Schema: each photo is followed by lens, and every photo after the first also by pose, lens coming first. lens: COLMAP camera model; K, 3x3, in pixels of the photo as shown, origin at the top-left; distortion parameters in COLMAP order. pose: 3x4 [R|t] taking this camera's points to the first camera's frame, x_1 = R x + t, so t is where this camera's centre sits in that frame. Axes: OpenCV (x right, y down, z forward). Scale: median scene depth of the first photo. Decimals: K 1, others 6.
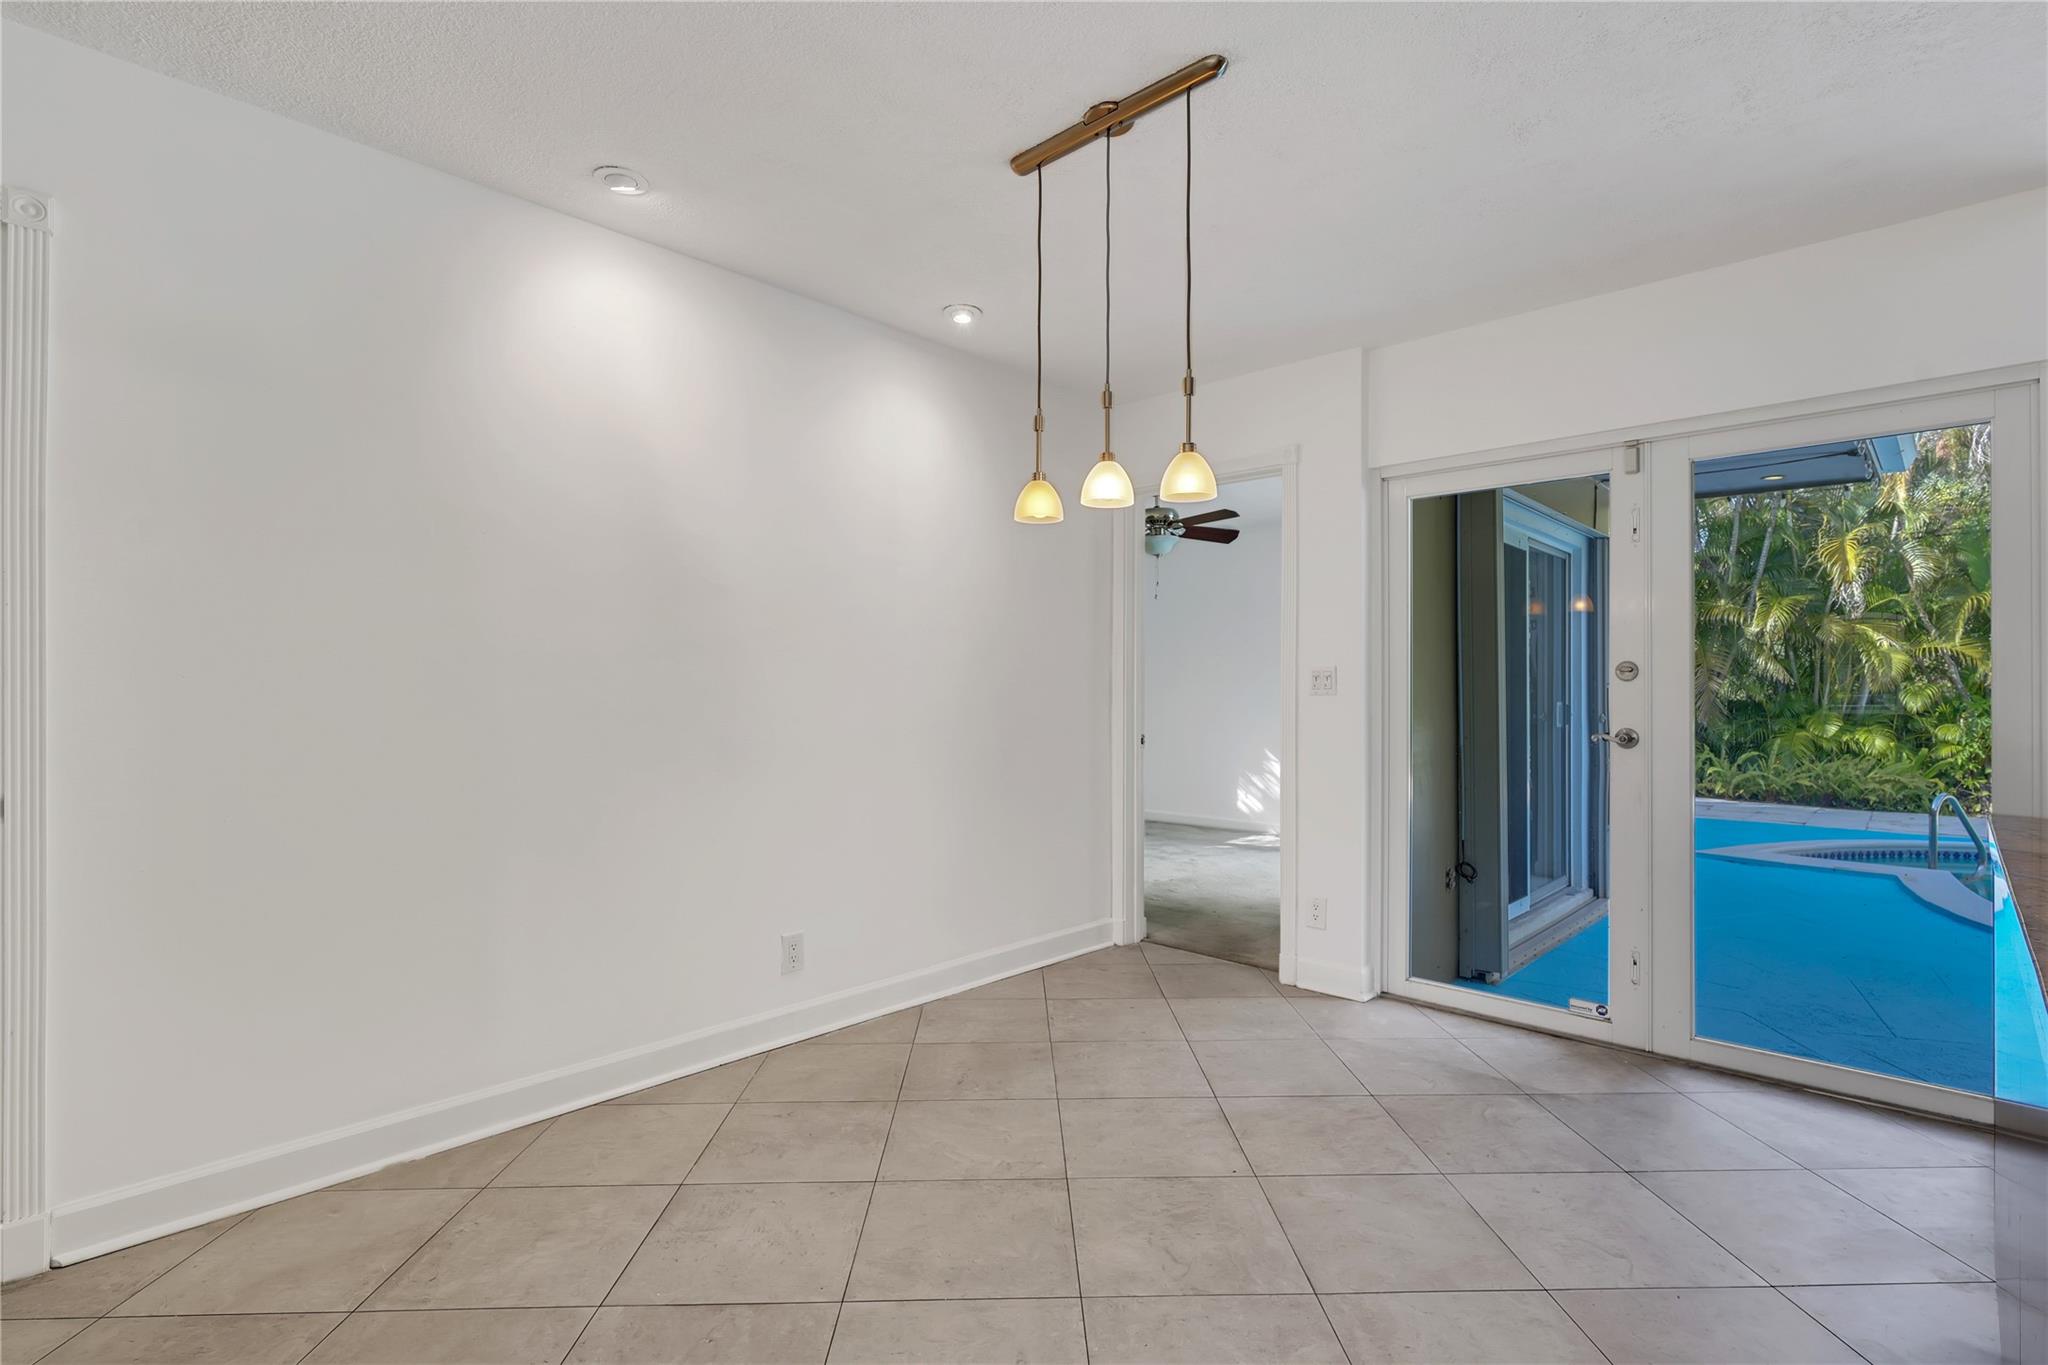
lens RADIAL K [[974.5, 0, 1049.9], [0, 974.5, 680.9], [0, 0, 1]] dist [-0.001498, -0.000012]
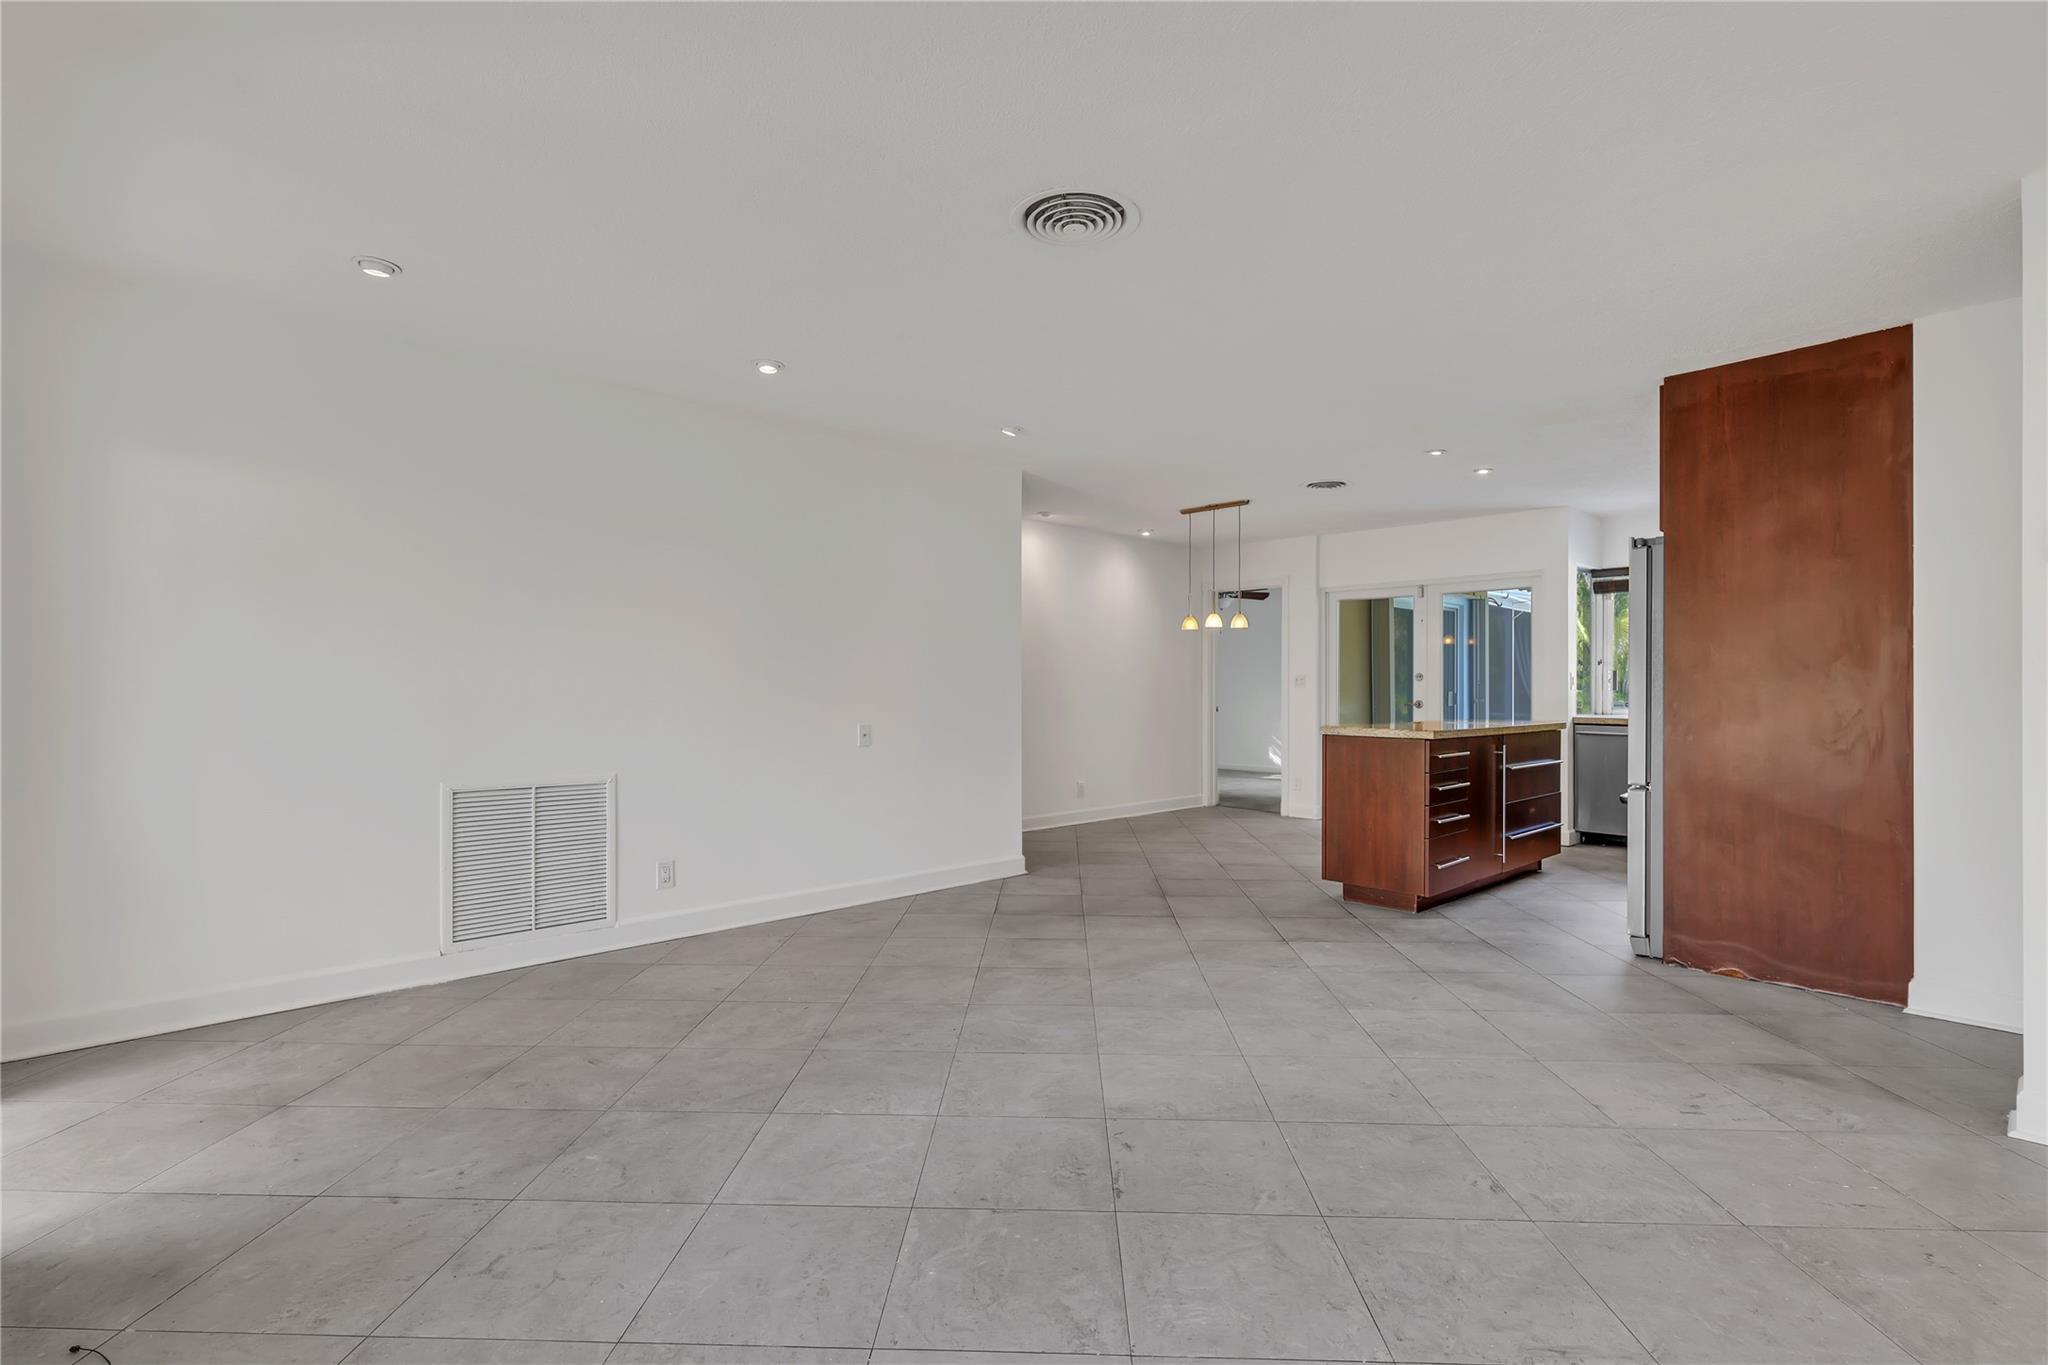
lens RADIAL K [[964.3, 0, 1024.0], [0, 964.3, 682.5], [0, 0, 1]] dist [0.000458, 0.000226]
pose [[0.997064, -0.001772, -0.076552, -0.174304], [0.002152, 0.999986, 0.004876, -0.008210], [0.076542, -0.005026, 0.997054, -1.198086]]
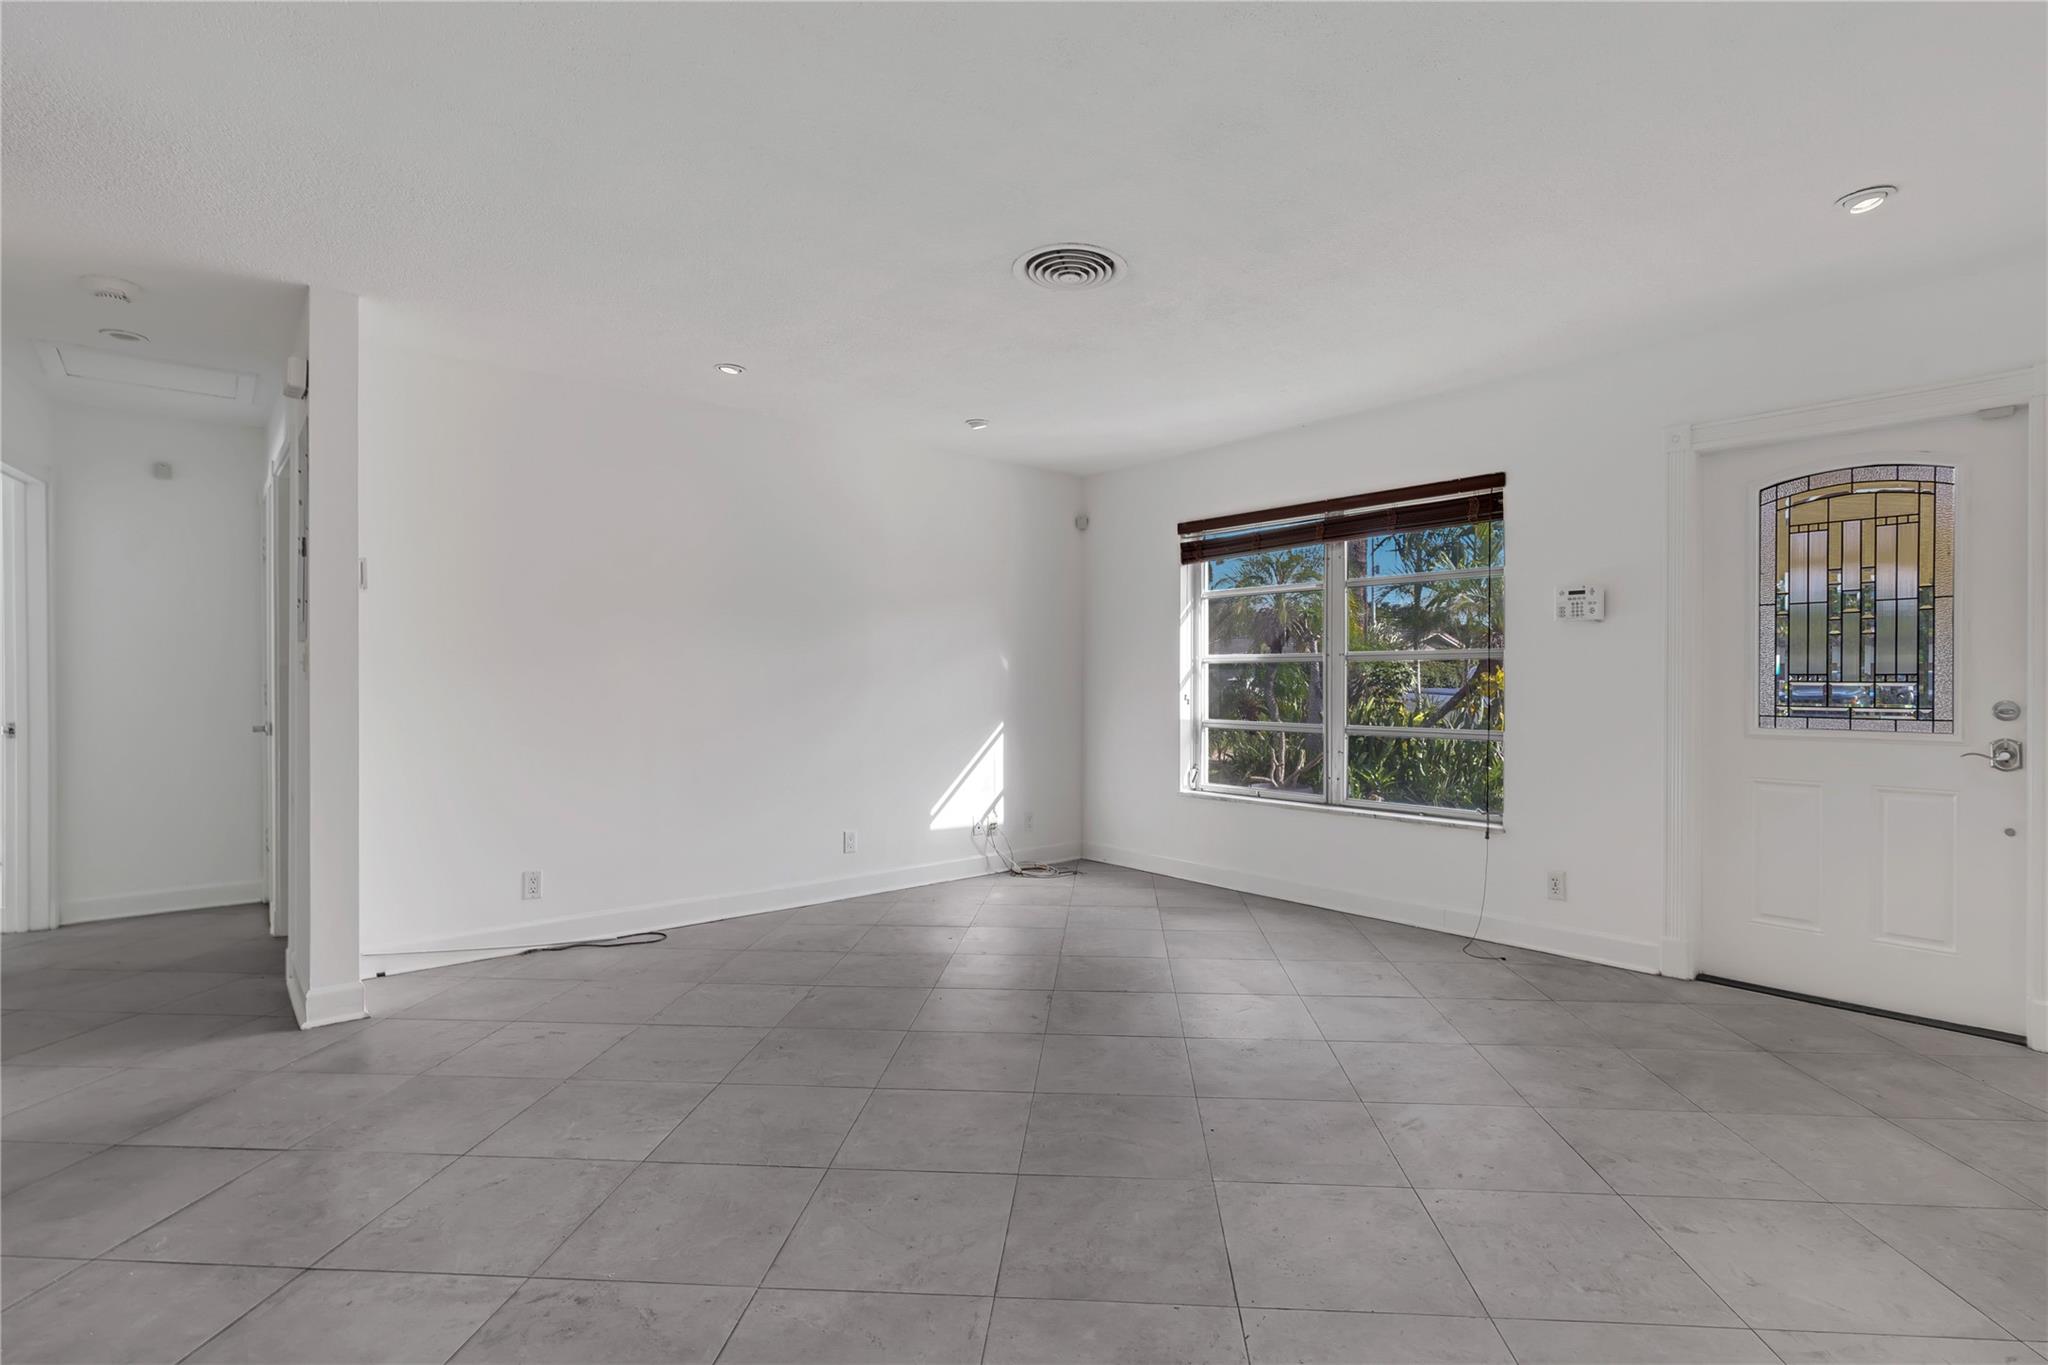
lens RADIAL K [[967.9, 0, 1049.6], [0, 967.9, 682.5], [0, 0, 1]] dist [-0.000168, 0.000005]
pose [[-0.994171, -0.003824, 0.107745, -0.257081], [-0.004267, 0.999983, -0.003878, 0.002917], [-0.107728, -0.004315, -0.994171, 0.224442]]
